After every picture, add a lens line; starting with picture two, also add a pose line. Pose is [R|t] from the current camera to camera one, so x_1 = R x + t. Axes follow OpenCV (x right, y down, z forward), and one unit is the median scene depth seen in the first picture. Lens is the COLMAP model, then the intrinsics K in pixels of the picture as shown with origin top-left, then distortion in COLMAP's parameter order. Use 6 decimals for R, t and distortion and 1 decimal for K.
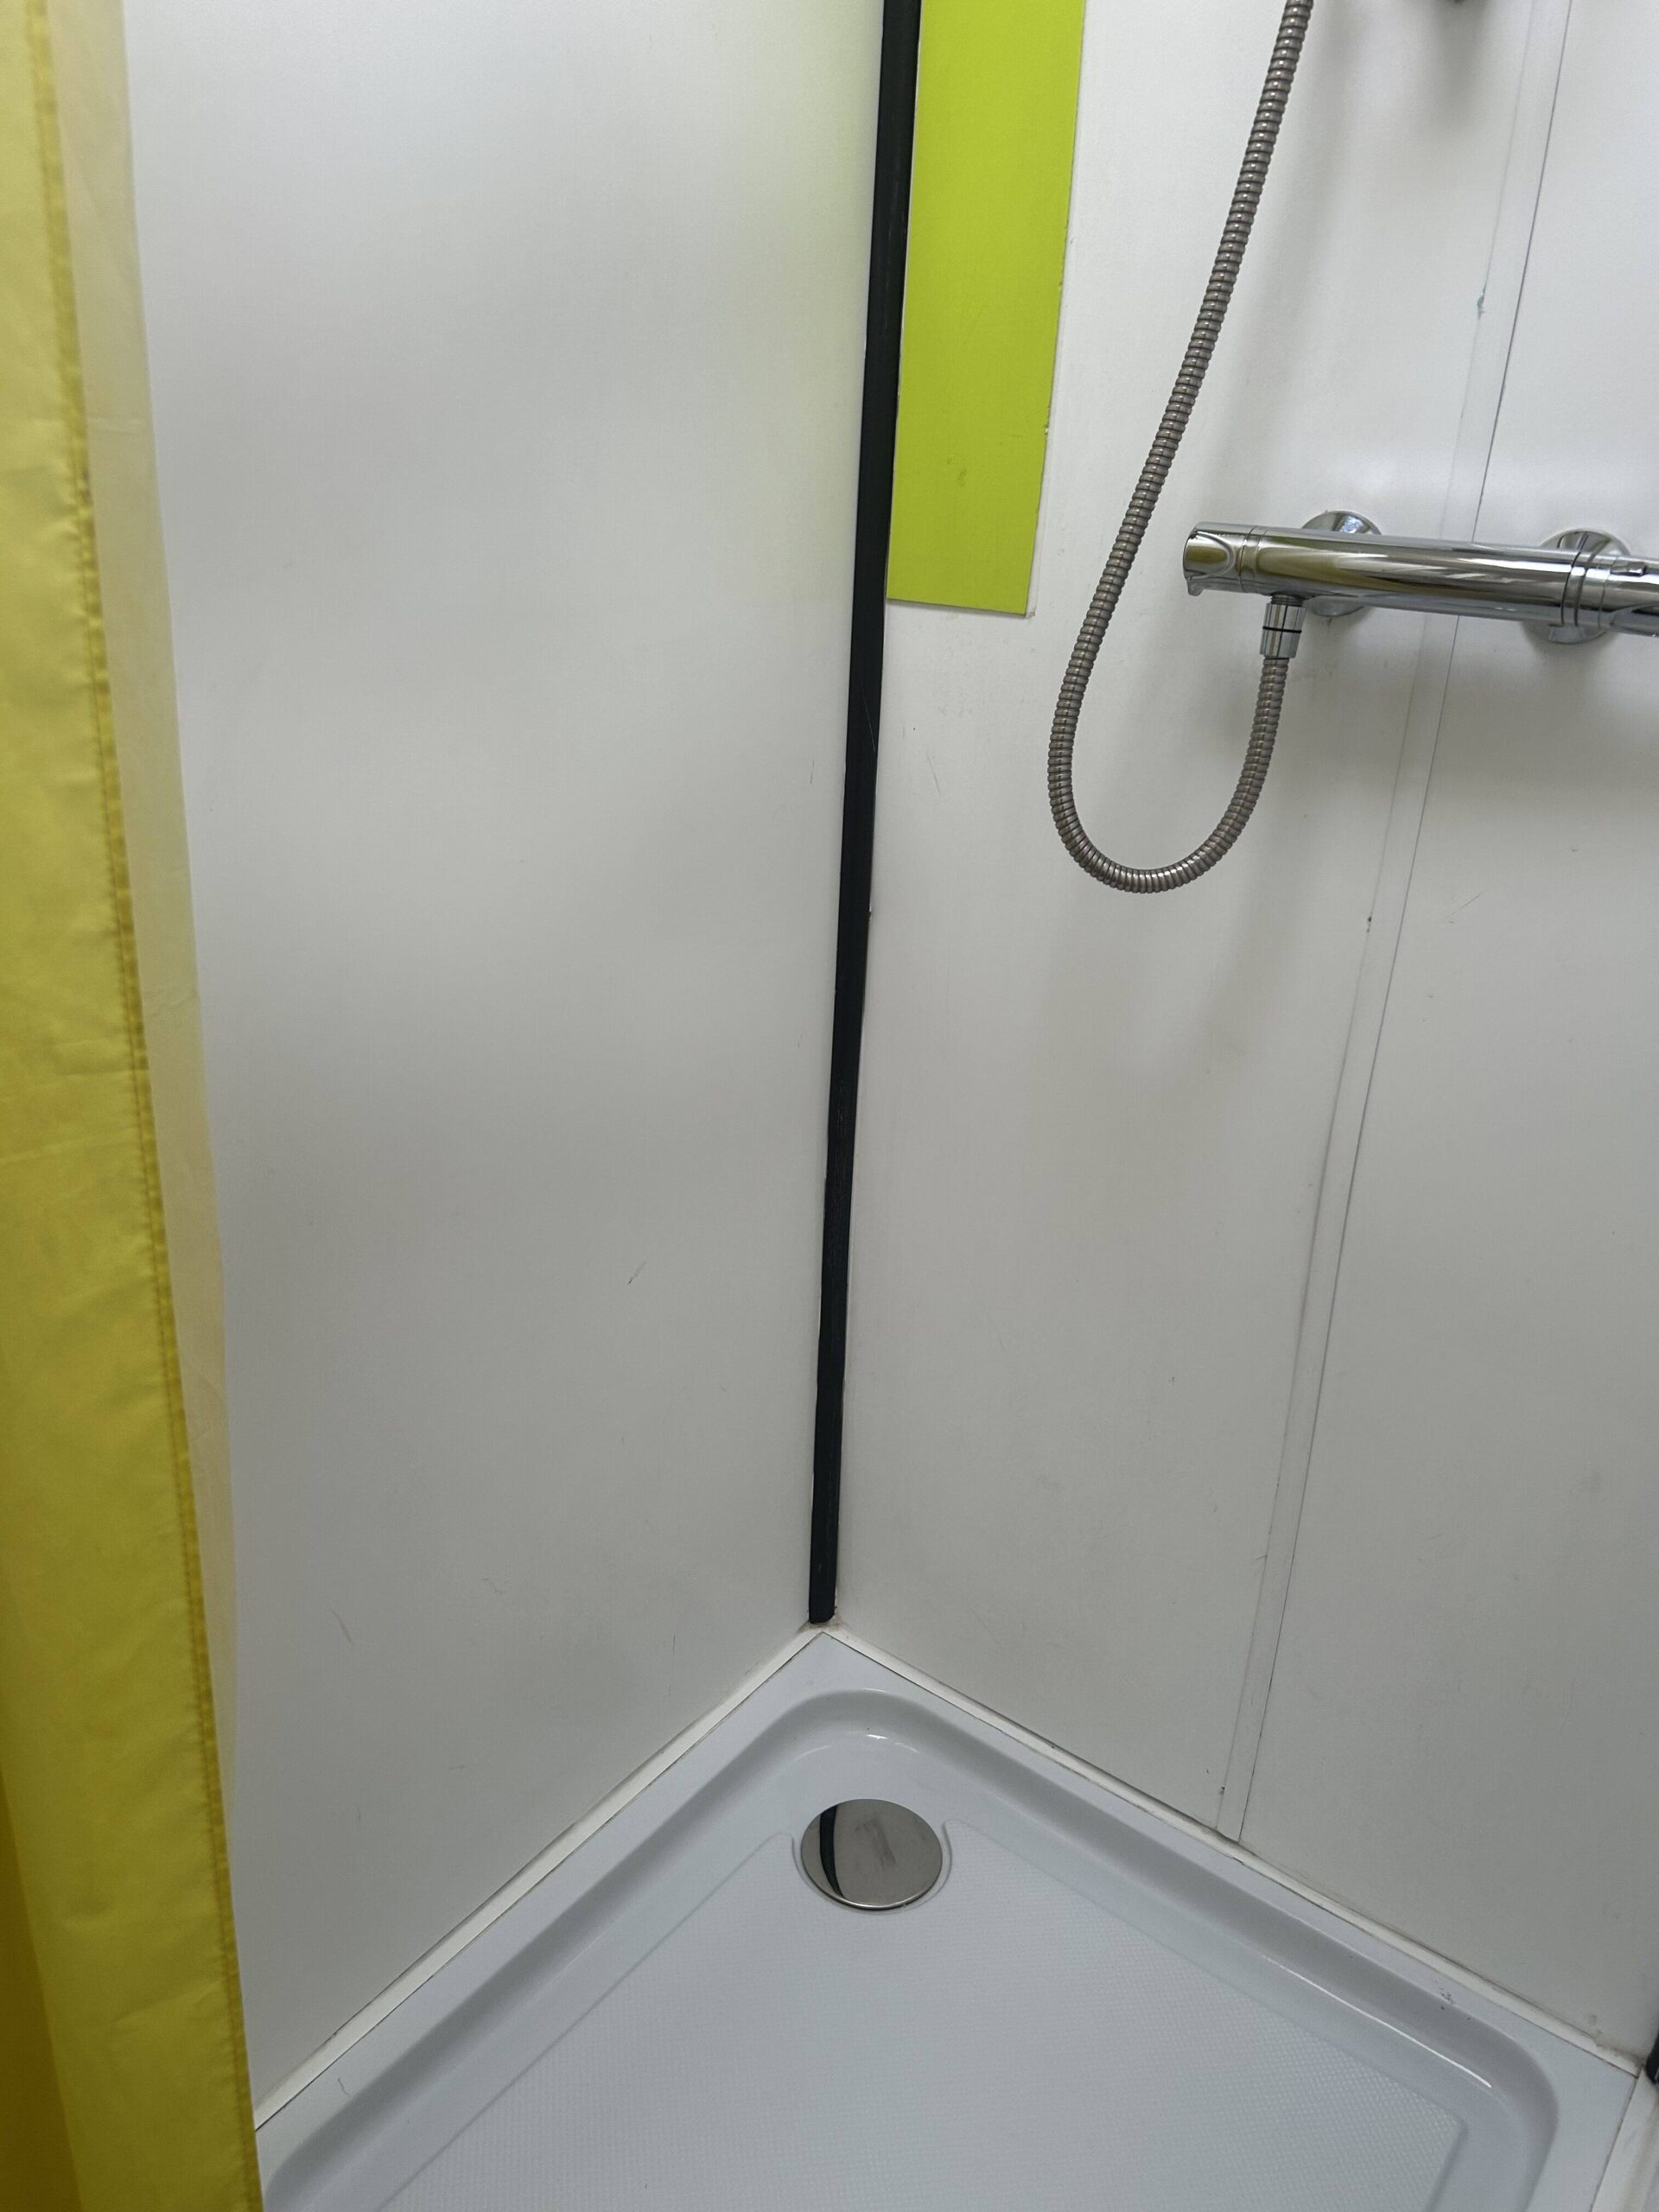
lens RADIAL K [[1647.3, 0, 826.5], [0, 1647.3, 1130.4], [0, 0, 1]] dist [0.033977, -0.050235]
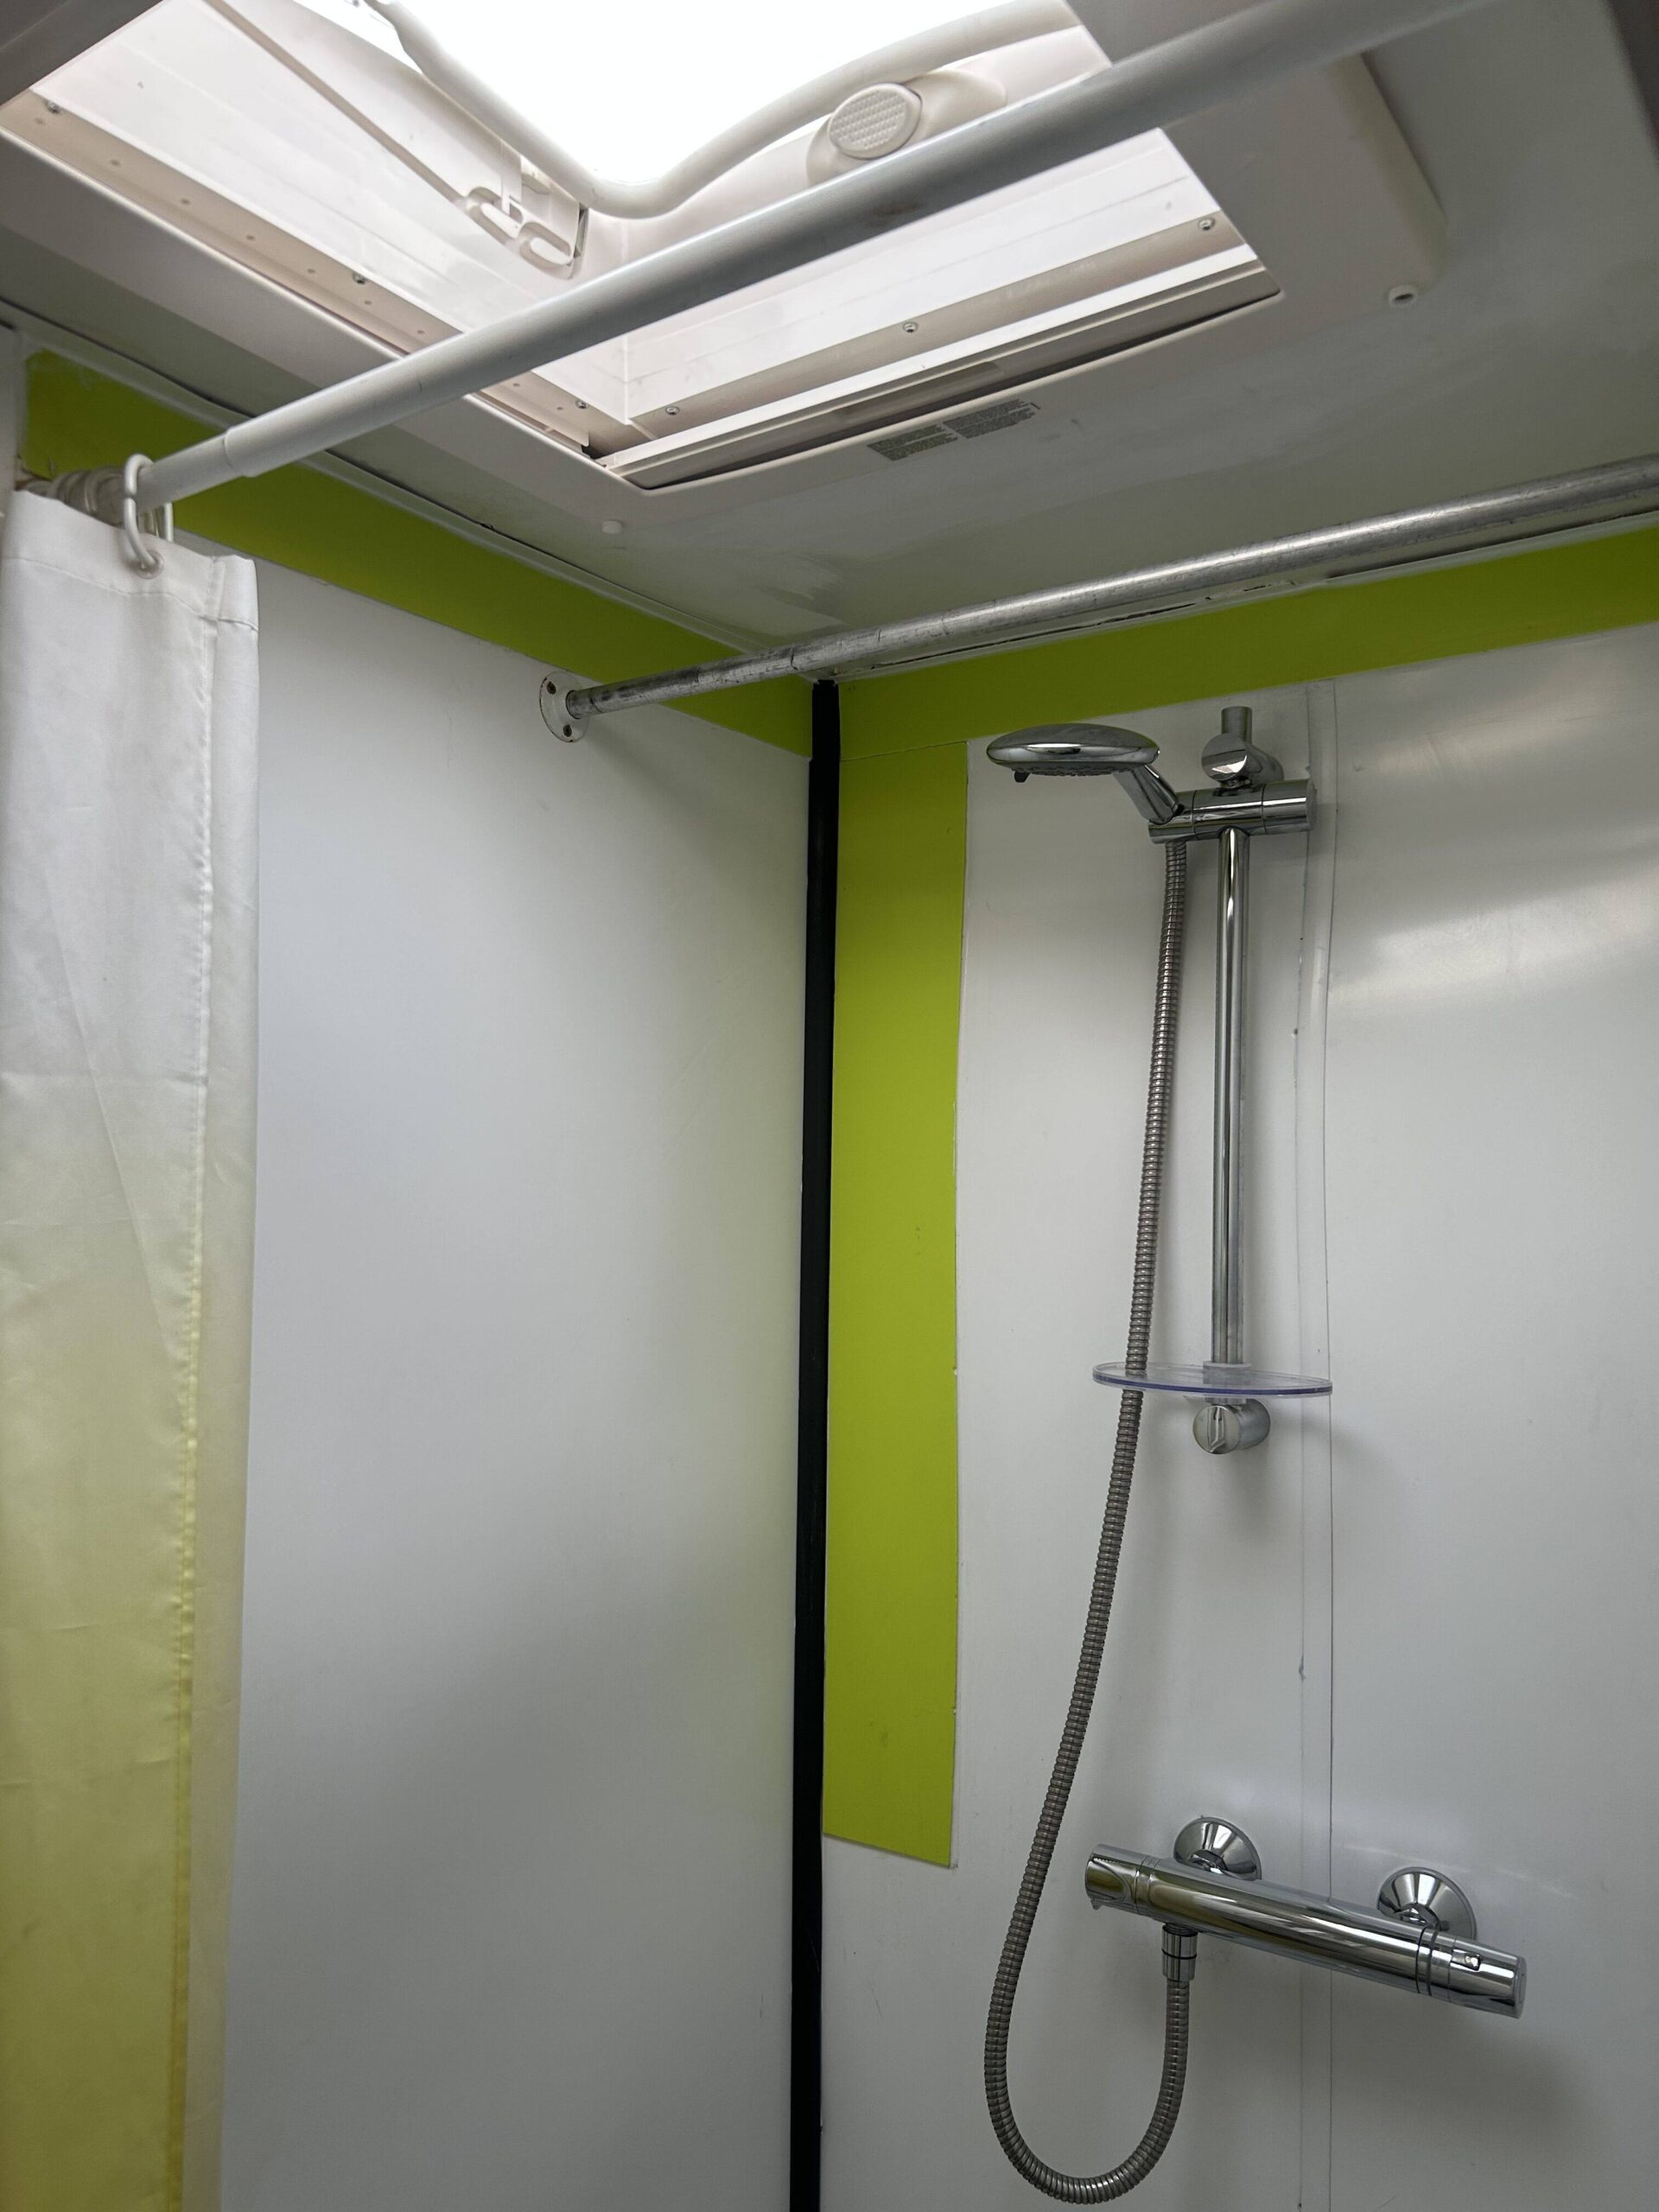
lens RADIAL K [[1647.3, 0, 808.8], [0, 1647.3, 1107.6], [0, 0, 1]] dist [0.033977, -0.050235]
pose [[0.998346, -0.030910, 0.048469, -0.014422], [0.048424, 0.906563, -0.419283, -0.362481], [-0.030980, 0.420937, 0.906561, -0.259656]]
